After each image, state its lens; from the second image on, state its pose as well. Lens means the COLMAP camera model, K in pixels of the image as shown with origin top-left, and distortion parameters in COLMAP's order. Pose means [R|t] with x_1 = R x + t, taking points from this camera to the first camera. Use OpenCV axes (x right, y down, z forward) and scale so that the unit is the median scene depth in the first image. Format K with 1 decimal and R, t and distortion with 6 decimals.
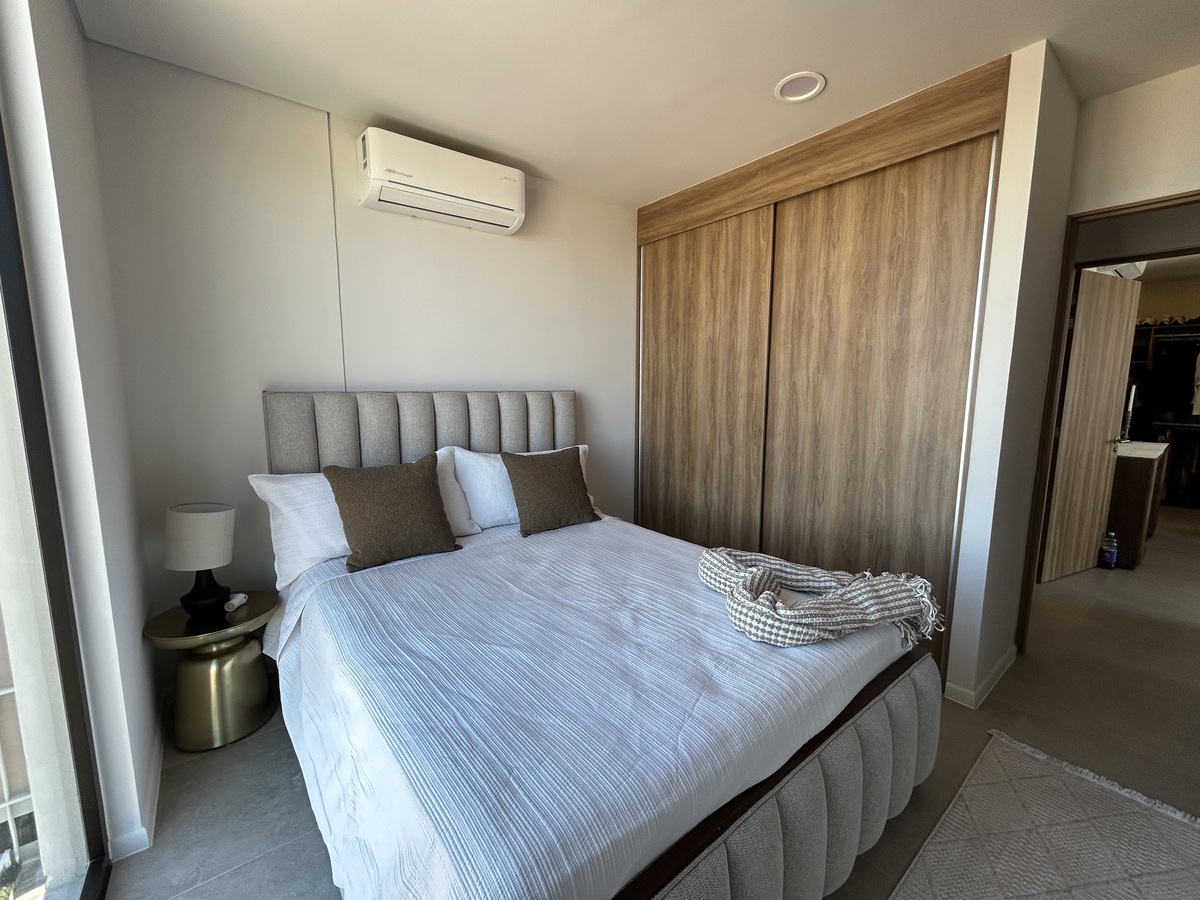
lens RADIAL K [[485.4, 0, 600.8], [0, 485.4, 448.6], [0, 0, 1]] dist [-0.000976, -0.000089]
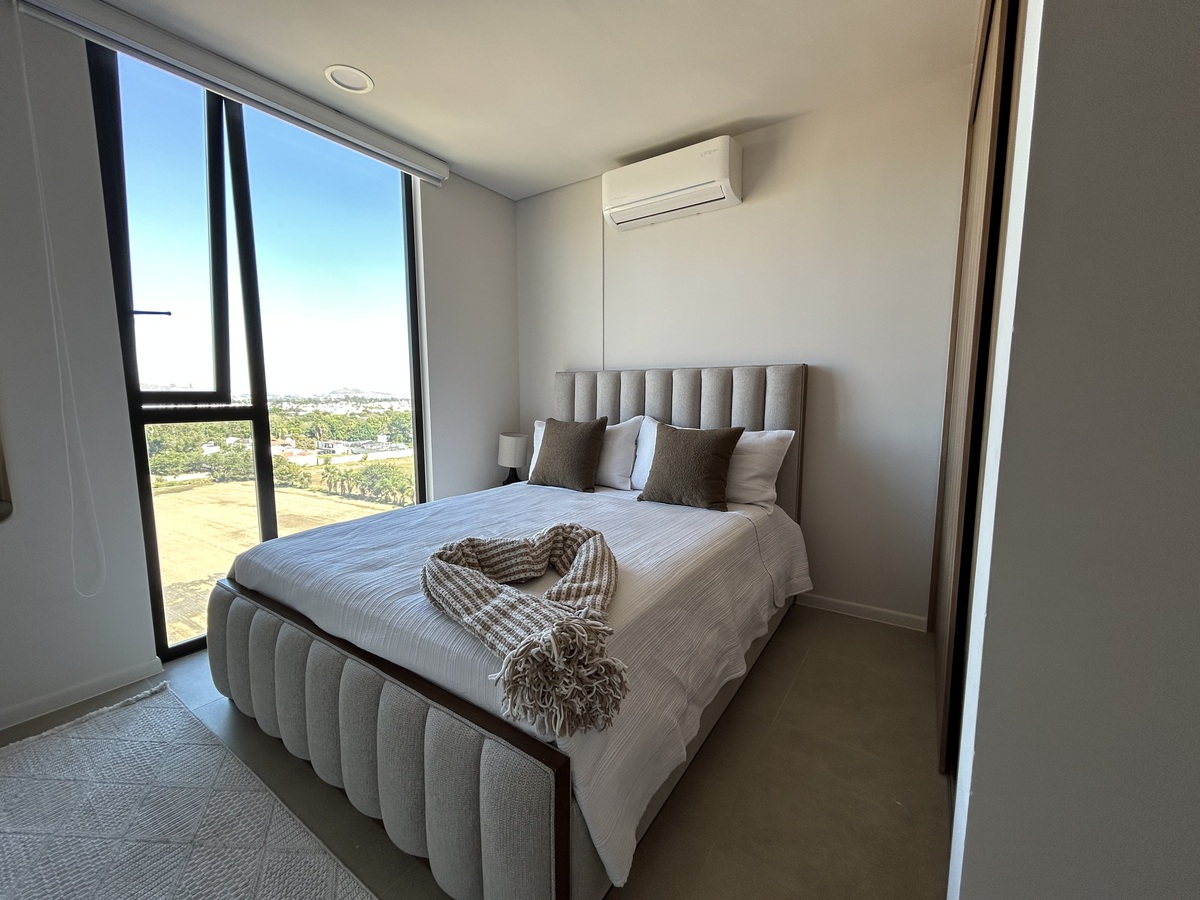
lens RADIAL K [[485.4, 0, 600.8], [0, 485.4, 448.6], [0, 0, 1]] dist [-0.000976, -0.000089]
pose [[0.307727, 0.106550, -0.945490, 0.799673], [-0.119287, 0.990190, 0.072763, 0.000412], [0.943968, 0.090394, 0.317418, 0.563946]]
